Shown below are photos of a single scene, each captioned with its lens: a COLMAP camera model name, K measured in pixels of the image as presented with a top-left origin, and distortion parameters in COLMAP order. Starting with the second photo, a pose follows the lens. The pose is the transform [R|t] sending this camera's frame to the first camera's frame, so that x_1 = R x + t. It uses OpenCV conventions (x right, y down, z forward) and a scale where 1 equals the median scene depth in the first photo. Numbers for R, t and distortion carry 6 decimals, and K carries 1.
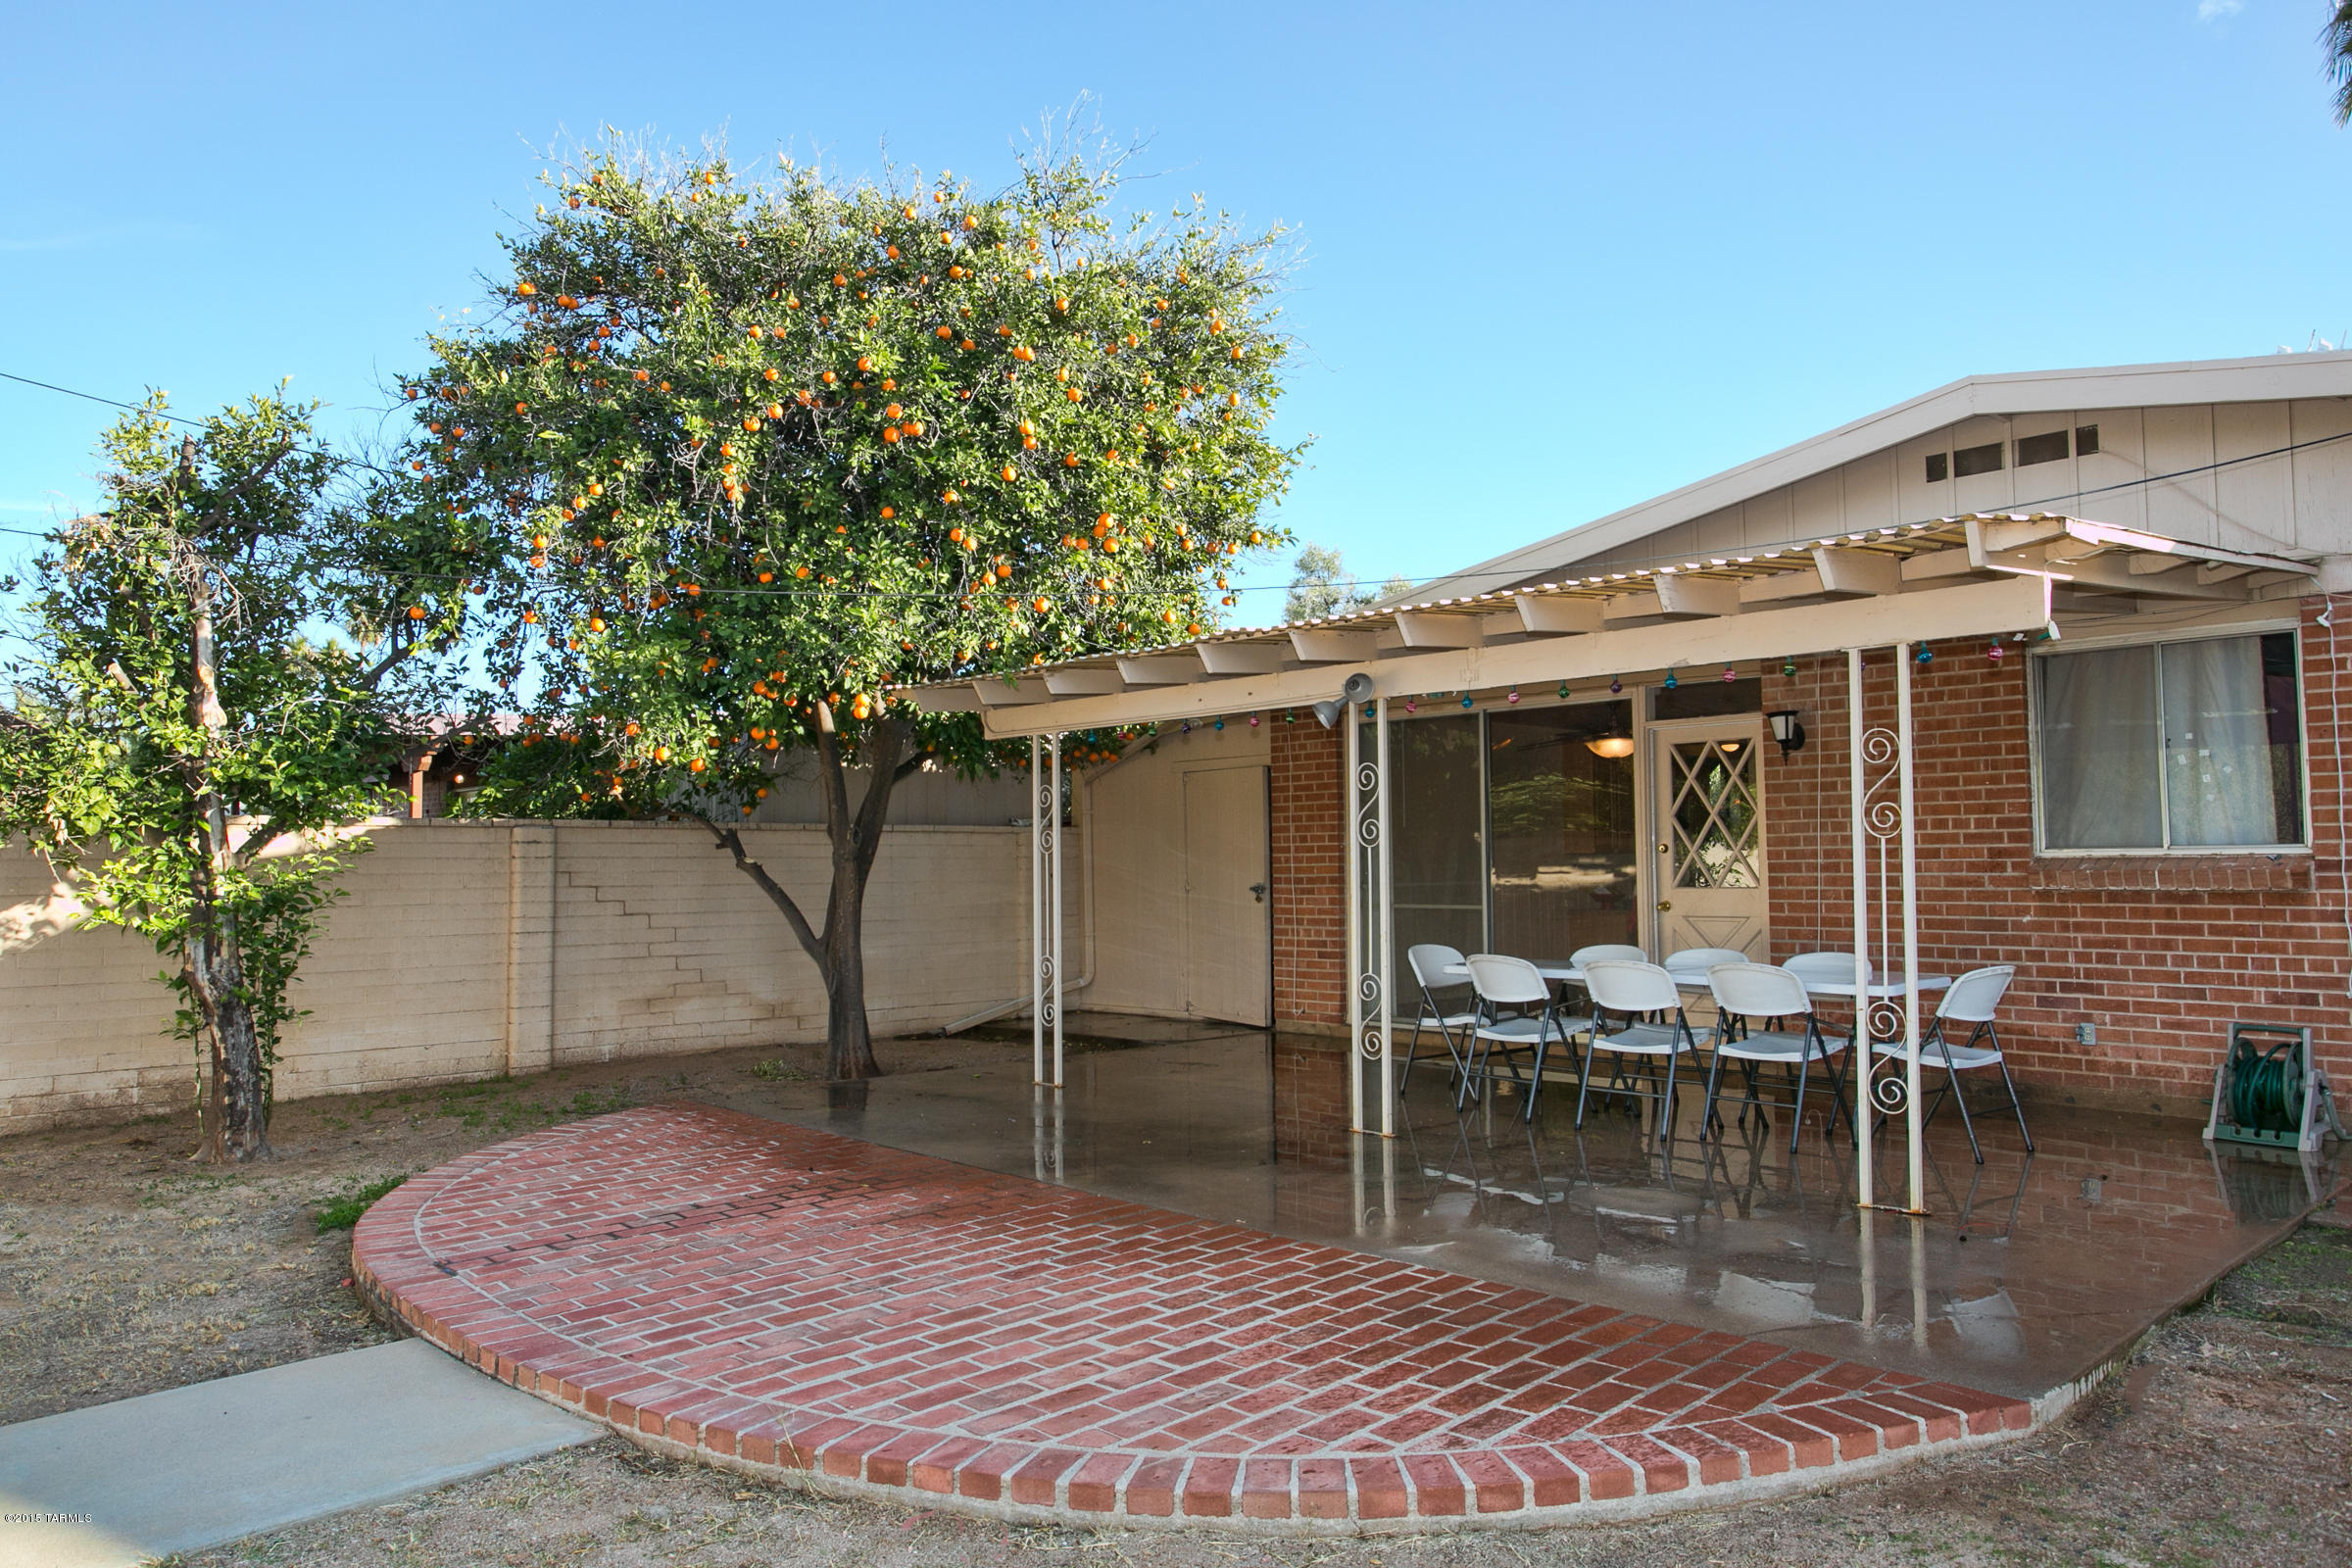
lens RADIAL K [[1671.6, 0, 1170.0], [0, 1671.6, 788.9], [0, 0, 1]] dist [-0.065571, 0.000531]
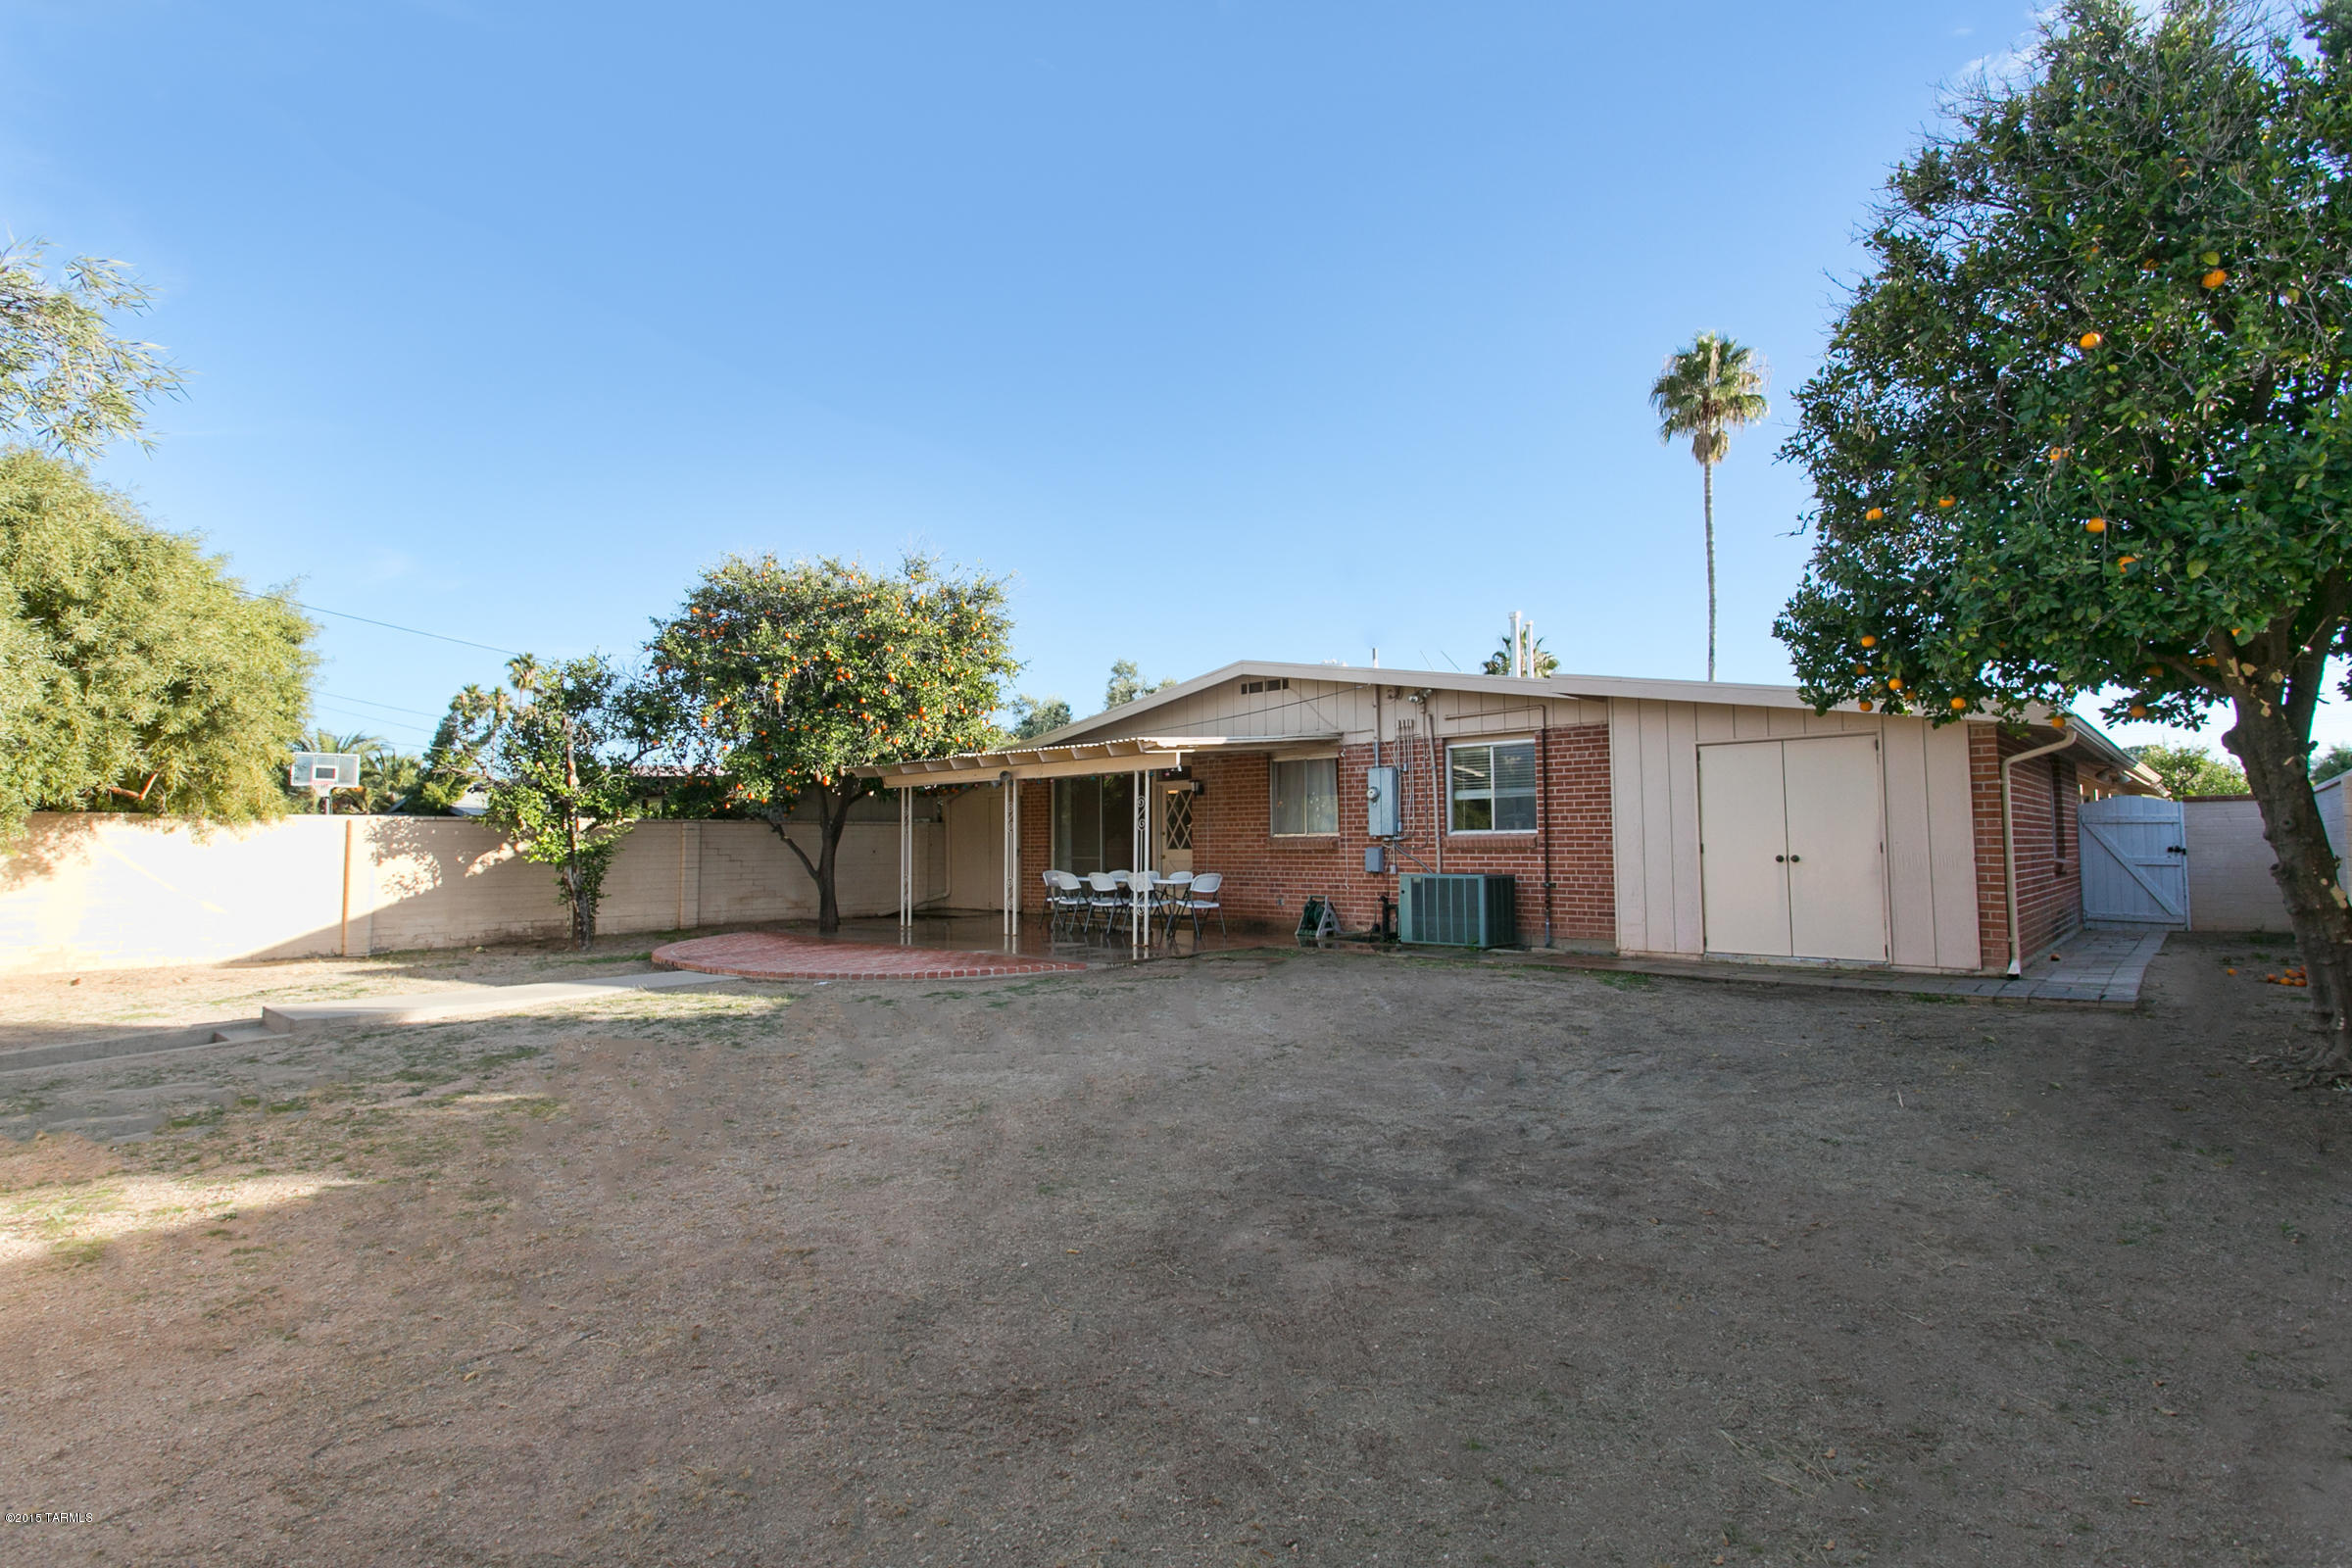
lens RADIAL K [[1160.3, 0, 1191.7], [0, 1160.3, 786.7], [0, 0, 1]] dist [-0.064649, 0.022974]
pose [[0.996213, 0.006014, 0.086739, 0.234300], [-0.005590, 0.999971, -0.005132, -0.030974], [-0.086768, 0.004628, 0.996218, -0.887322]]
